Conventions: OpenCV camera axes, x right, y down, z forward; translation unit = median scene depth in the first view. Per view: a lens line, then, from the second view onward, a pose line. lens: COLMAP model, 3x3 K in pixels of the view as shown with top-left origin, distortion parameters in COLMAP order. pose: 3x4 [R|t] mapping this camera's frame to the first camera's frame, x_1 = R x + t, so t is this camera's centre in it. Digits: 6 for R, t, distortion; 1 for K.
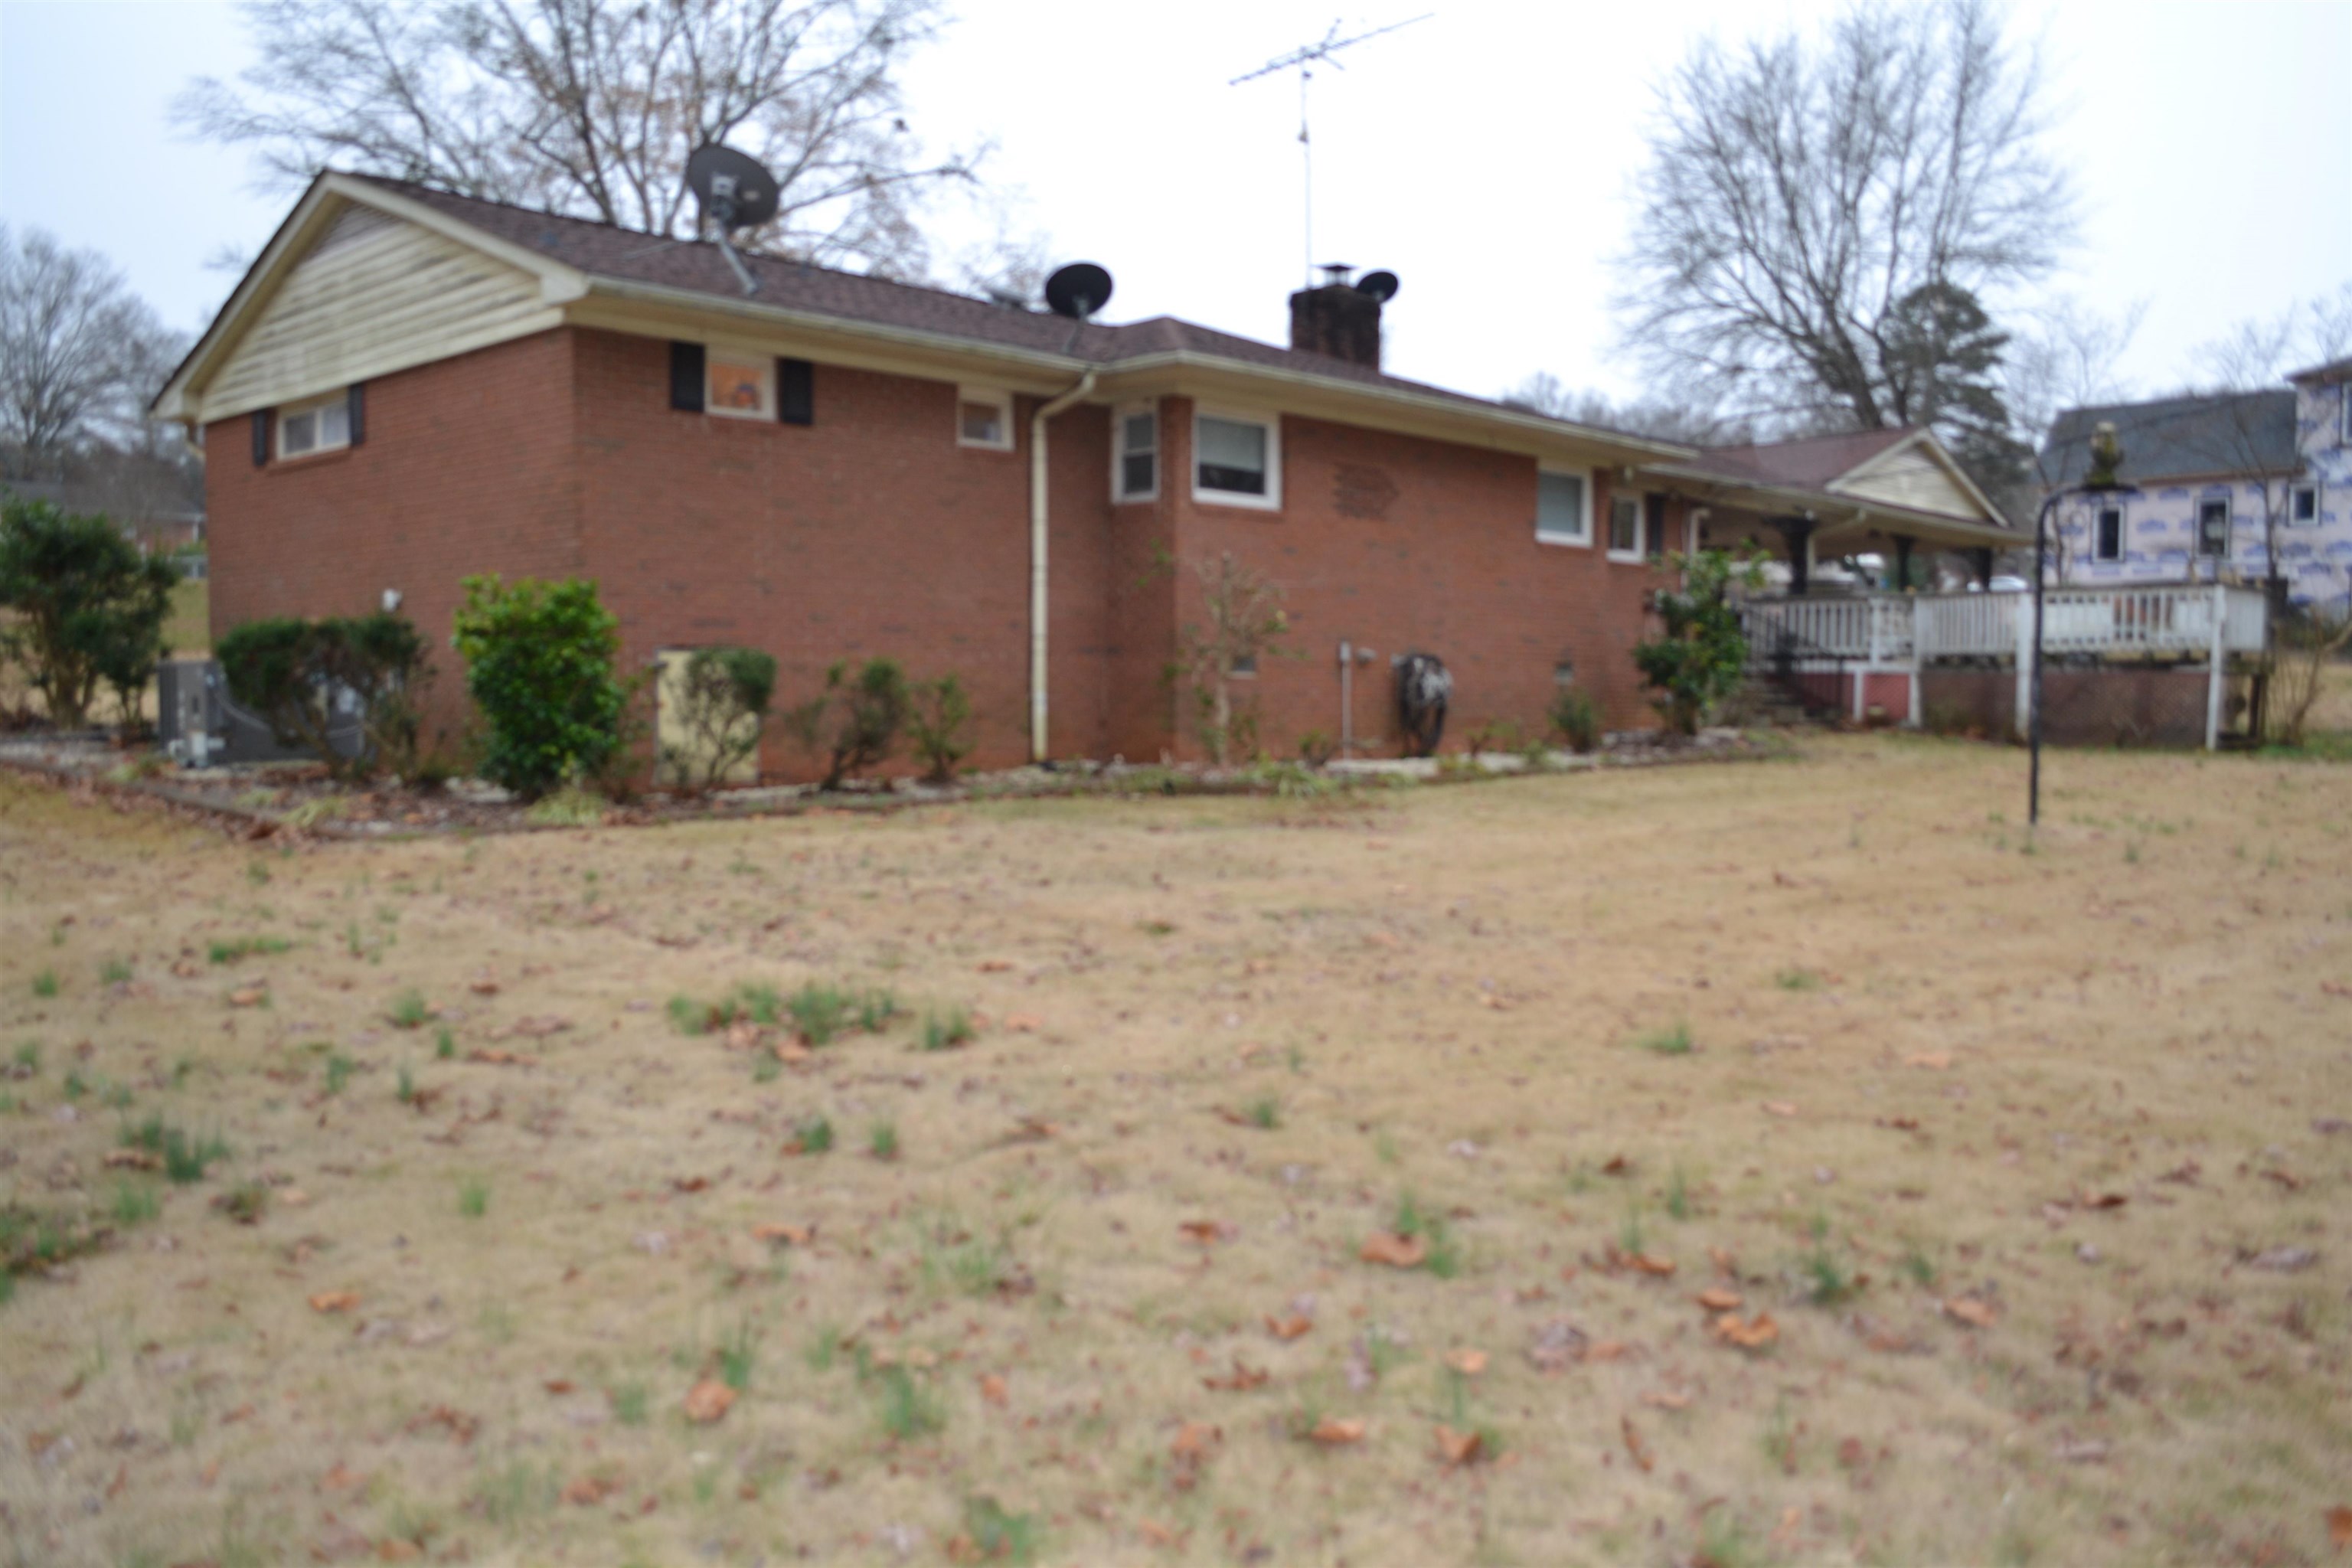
lens RADIAL K [[1868.8, 0, 1181.3], [0, 1868.8, 776.9], [0, 0, 1]] dist [-0.014580, 0.011781]
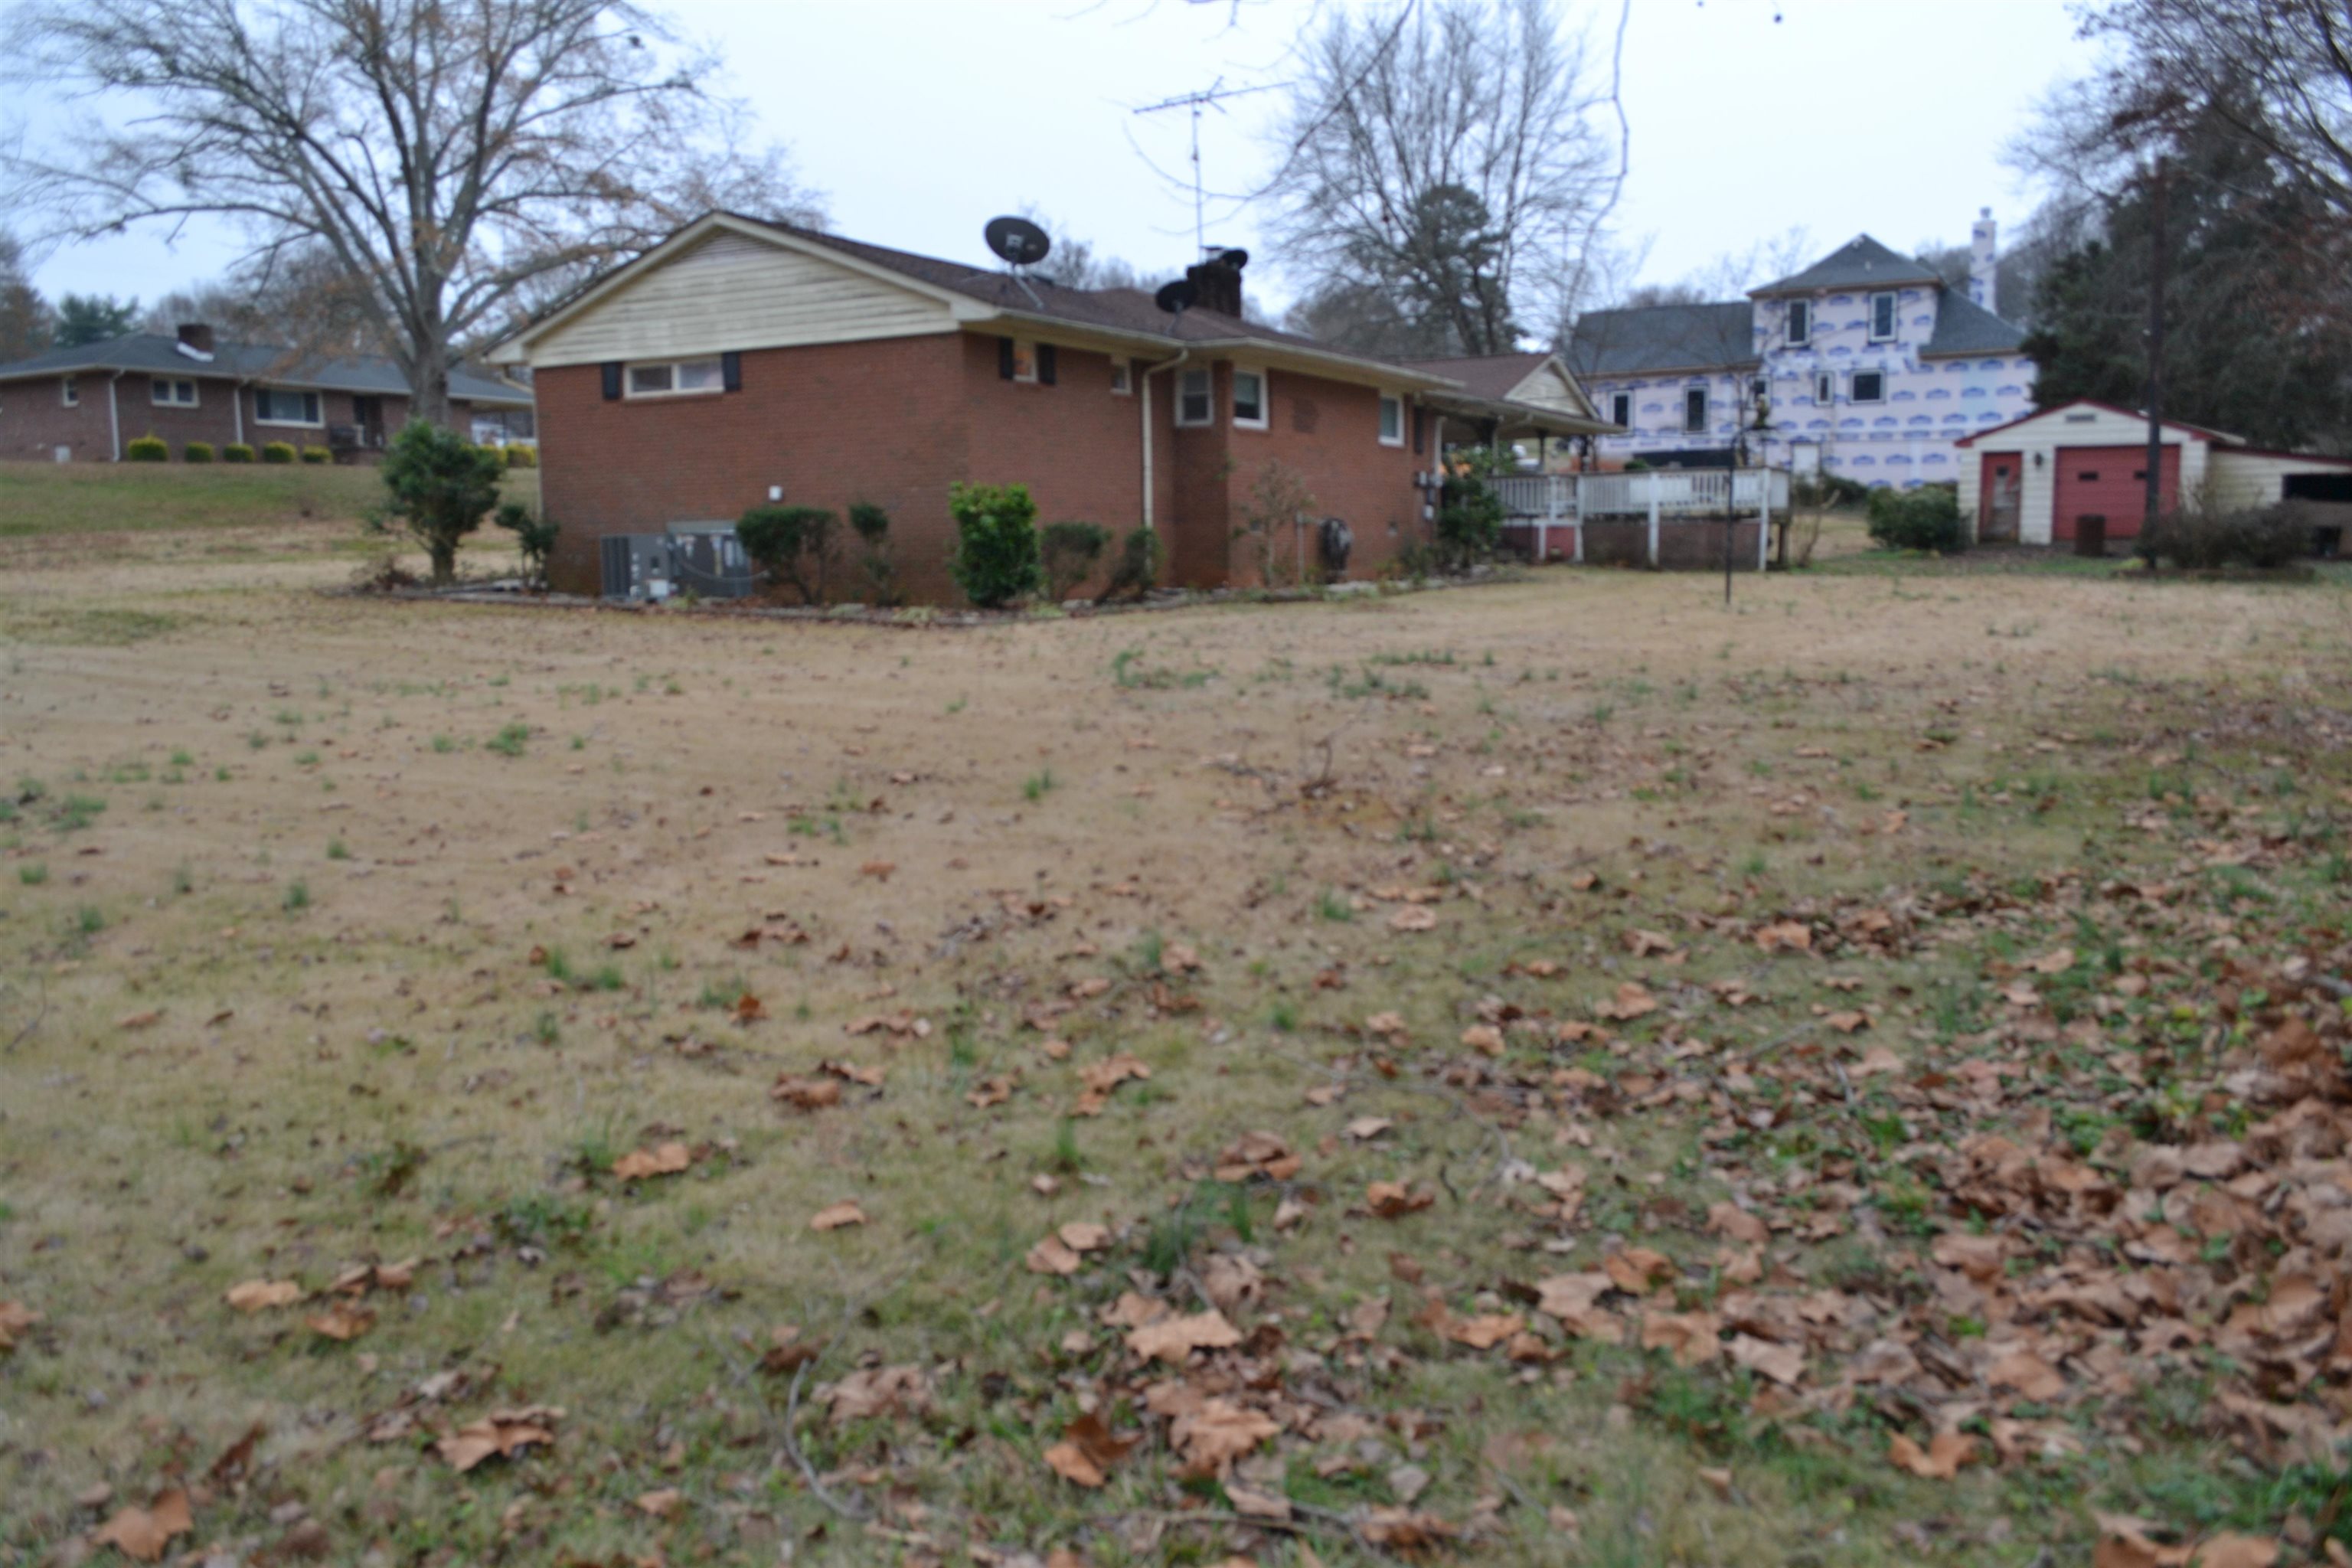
lens RADIAL K [[1868.8, 0, 1170.6], [0, 1868.8, 787.9], [0, 0, 1]] dist [-0.014580, 0.011781]
pose [[0.964849, -0.051517, 0.257707, -0.336883], [0.030936, 0.996045, 0.083291, 0.020232], [-0.260979, -0.072391, 0.962626, -0.400062]]
